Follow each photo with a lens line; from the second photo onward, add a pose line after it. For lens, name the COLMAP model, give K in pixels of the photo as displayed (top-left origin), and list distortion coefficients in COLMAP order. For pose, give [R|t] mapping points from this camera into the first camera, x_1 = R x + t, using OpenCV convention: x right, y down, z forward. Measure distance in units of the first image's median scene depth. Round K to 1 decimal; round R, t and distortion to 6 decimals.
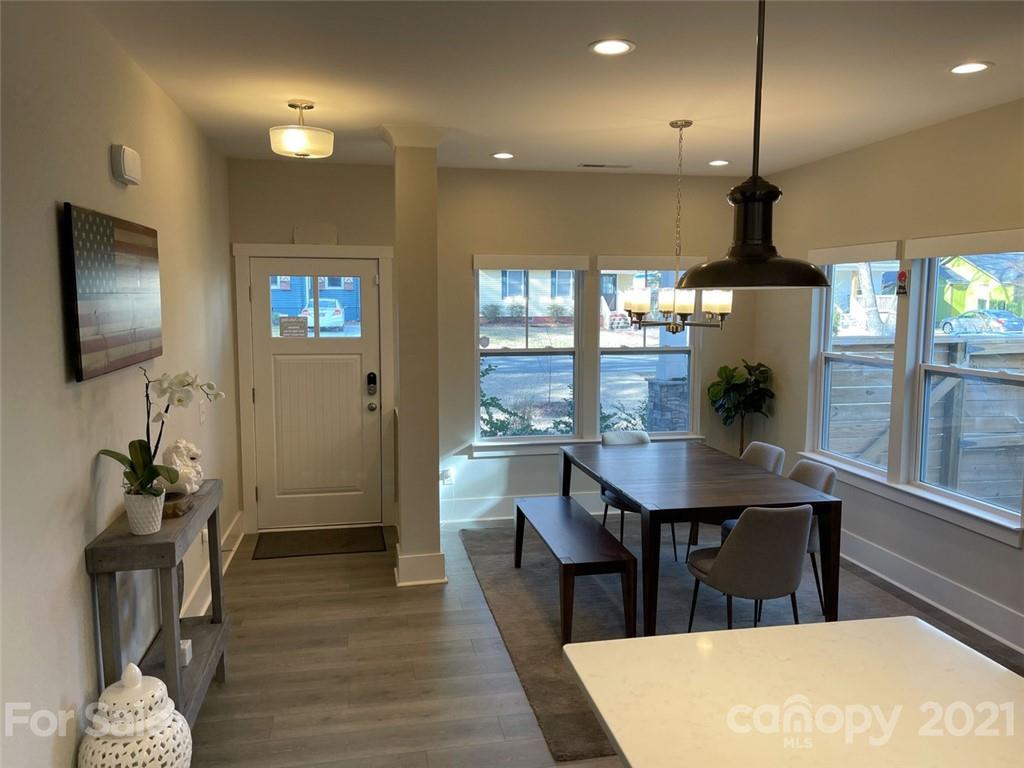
lens RADIAL K [[781.5, 0, 518.6], [0, 781.5, 384.3], [0, 0, 1]] dist [0.010429, 0.006566]
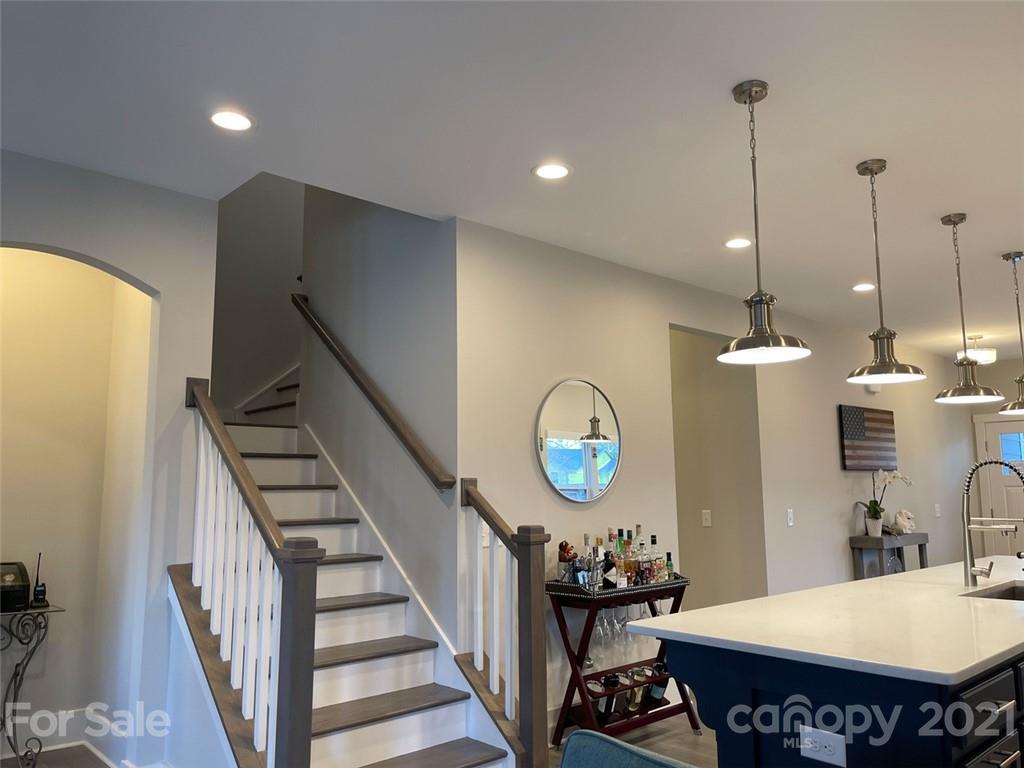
lens RADIAL K [[781.5, 0, 516.8], [0, 781.5, 384.1], [0, 0, 1]] dist [0.010429, 0.006566]
pose [[0.518530, -0.116093, -0.847142, 1.028554], [-0.087046, 0.978426, -0.187365, 0.275082], [0.850617, 0.170894, 0.497238, -1.183146]]
